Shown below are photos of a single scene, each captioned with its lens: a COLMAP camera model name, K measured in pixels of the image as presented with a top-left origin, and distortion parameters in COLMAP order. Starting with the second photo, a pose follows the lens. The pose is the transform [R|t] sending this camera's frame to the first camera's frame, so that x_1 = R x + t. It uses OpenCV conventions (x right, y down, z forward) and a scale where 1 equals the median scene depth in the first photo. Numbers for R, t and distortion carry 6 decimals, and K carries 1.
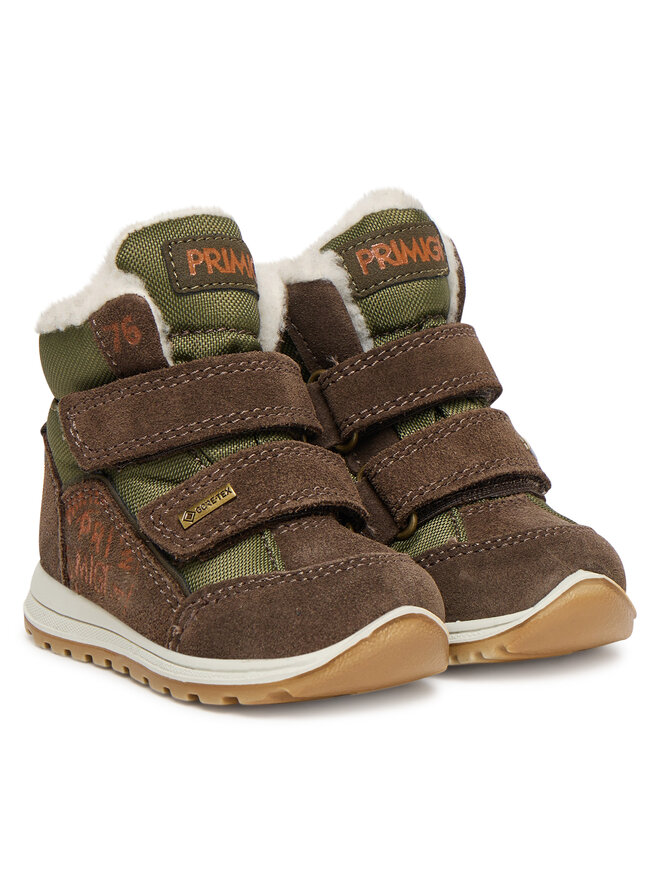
lens RADIAL K [[3085.1, 0, 330.0], [0, 3085.1, 440.0], [0, 0, 1]] dist [-0.048355, 0.025178]
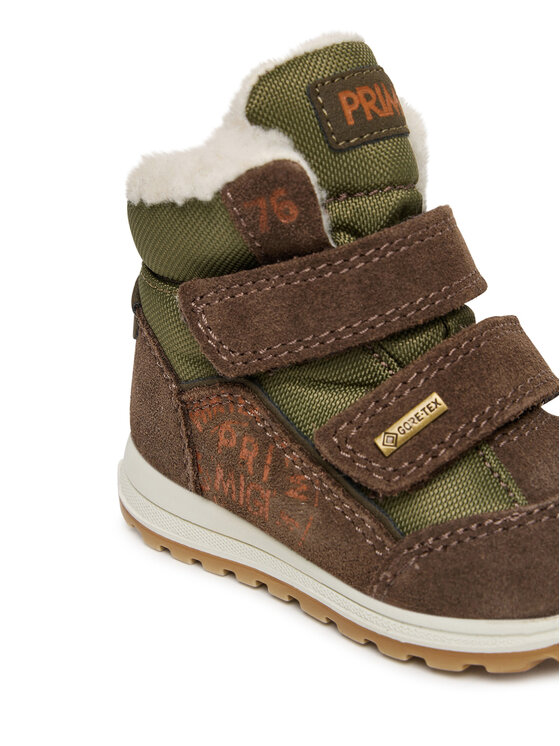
lens RADIAL K [[1707.4, 0, 280.0], [0, 1707.4, 373.0], [0, 0, 1]] dist [-0.229878, -0.305745]
pose [[0.978206, -0.119288, 0.169954, -0.142865], [0.078650, 0.970383, 0.228409, -0.092347], [-0.192167, -0.210064, 0.958616, 0.579693]]
